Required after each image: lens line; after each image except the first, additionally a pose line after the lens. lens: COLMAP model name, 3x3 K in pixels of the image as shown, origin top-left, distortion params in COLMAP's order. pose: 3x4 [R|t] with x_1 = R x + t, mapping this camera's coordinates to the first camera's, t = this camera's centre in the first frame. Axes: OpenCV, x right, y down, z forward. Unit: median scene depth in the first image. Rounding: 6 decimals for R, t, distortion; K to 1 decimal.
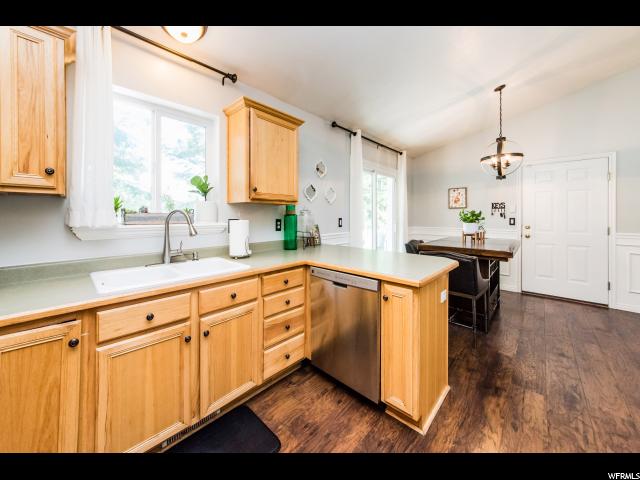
lens RADIAL K [[227.8, 0, 315.3], [0, 227.8, 217.3], [0, 0, 1]] dist [-0.002019, -0.000039]
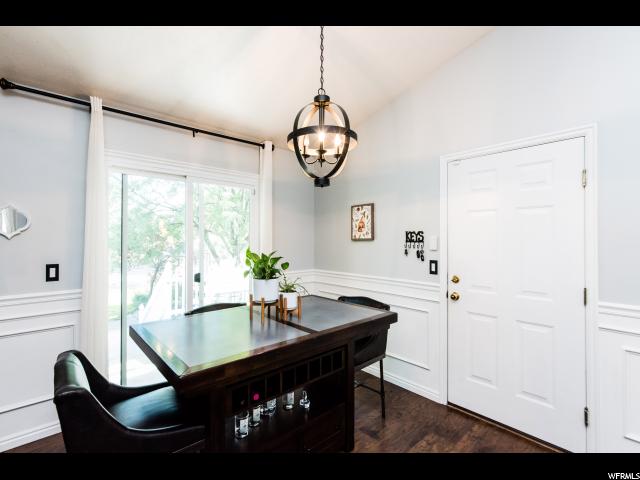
lens RADIAL K [[297.2, 0, 317.5], [0, 297.2, 237.8], [0, 0, 1]] dist [0.000514, 0.000386]
pose [[0.997497, -0.001150, -0.070704, 0.787633], [0.000036, 0.999876, -0.015758, -0.047614], [0.070713, 0.015716, 0.997373, 0.355011]]
